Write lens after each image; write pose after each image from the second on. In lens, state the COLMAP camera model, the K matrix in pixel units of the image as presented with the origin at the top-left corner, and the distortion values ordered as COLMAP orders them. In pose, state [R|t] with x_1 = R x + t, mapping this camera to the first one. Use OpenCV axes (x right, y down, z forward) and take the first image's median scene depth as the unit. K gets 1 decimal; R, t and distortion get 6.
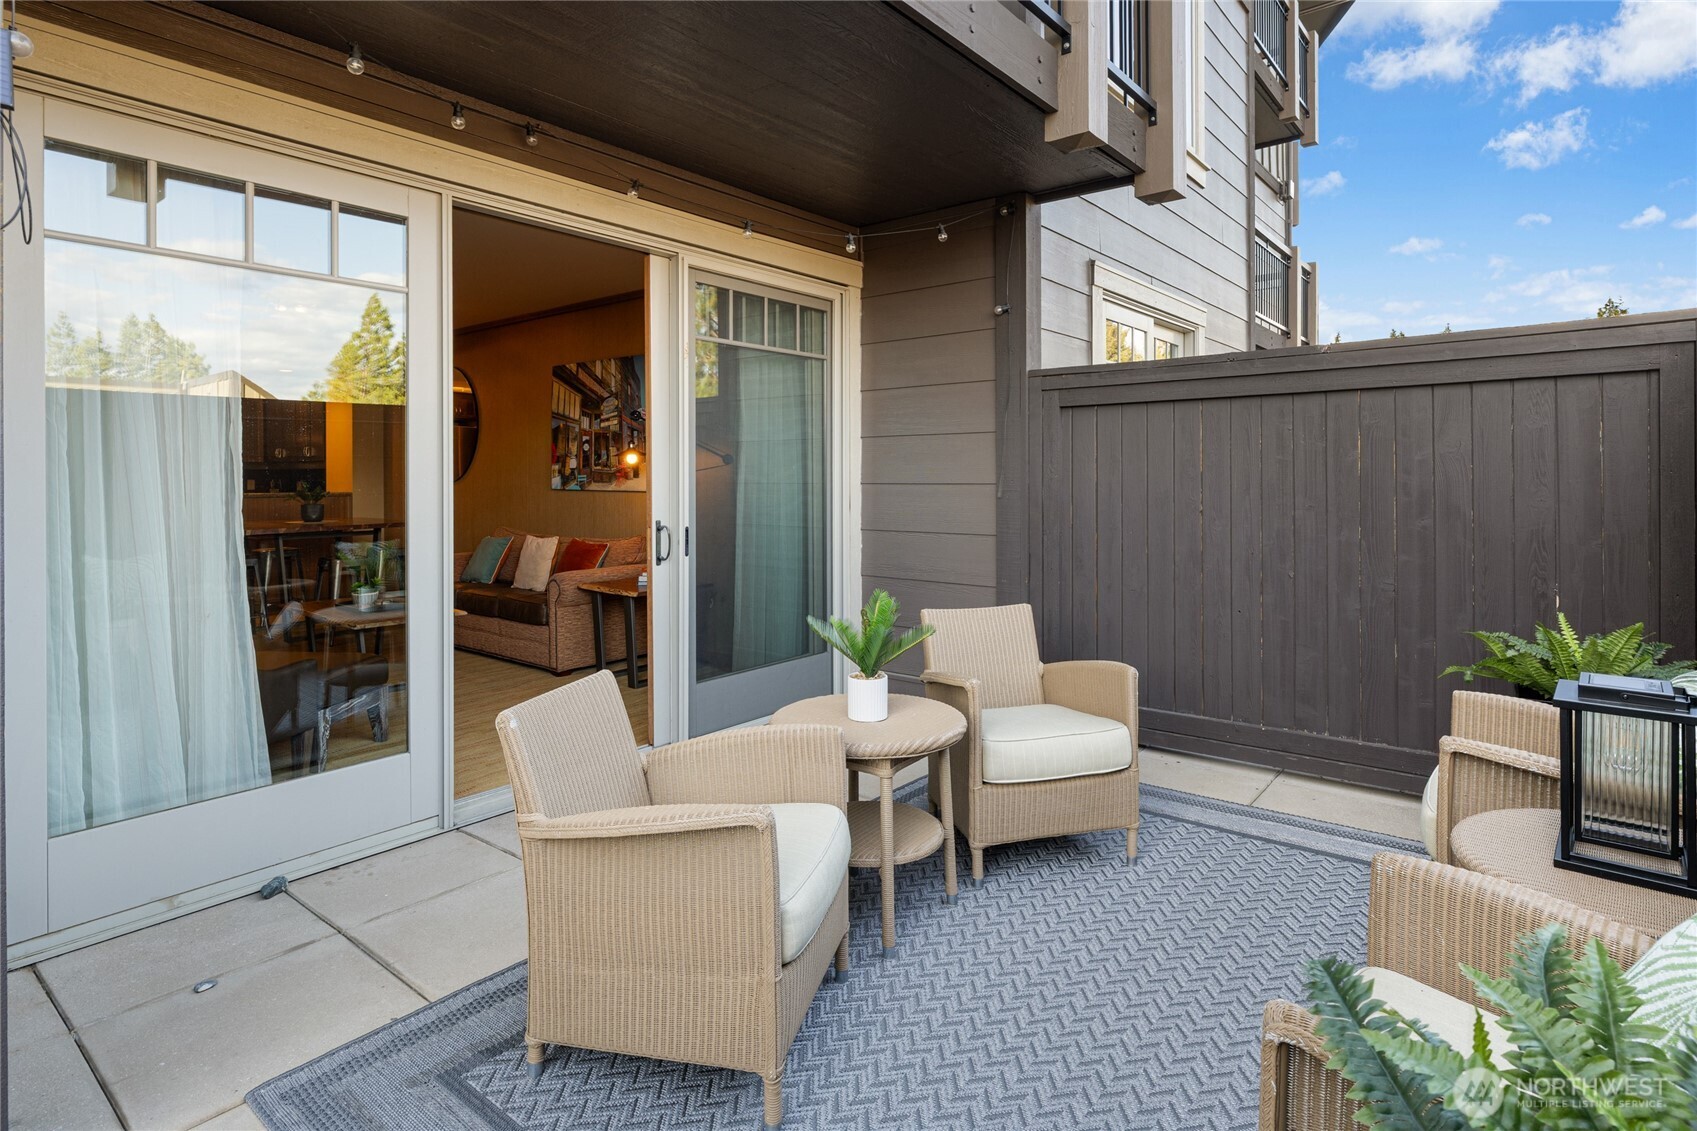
lens RADIAL K [[883.9, 0, 846.9], [0, 883.9, 479.2], [0, 0, 1]] dist [-0.002977, 0.000251]
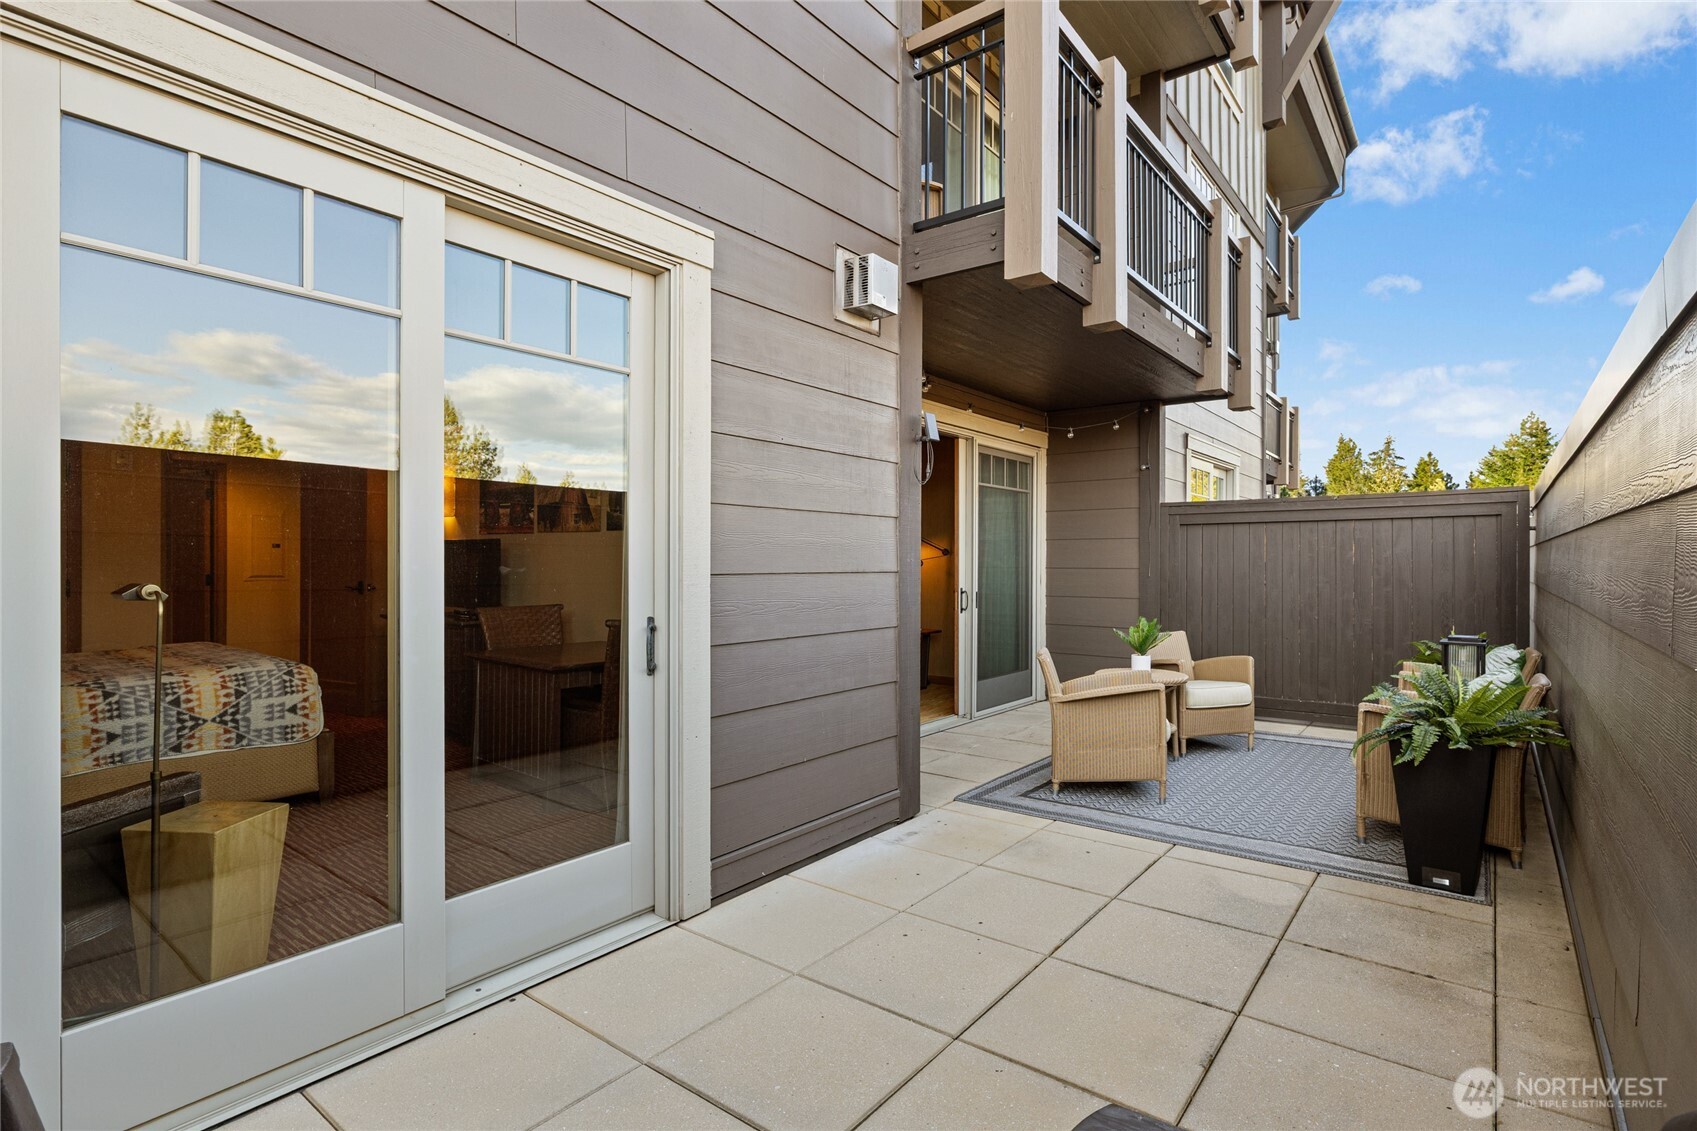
lens RADIAL K [[837.8, 0, 852.0], [0, 837.8, 565.4], [0, 0, 1]] dist [-0.002374, -0.000215]
pose [[0.999559, 0.004602, 0.029331, -0.470848], [-0.004664, 0.999987, 0.002069, -0.001665], [-0.029321, -0.002205, 0.999568, -0.656688]]
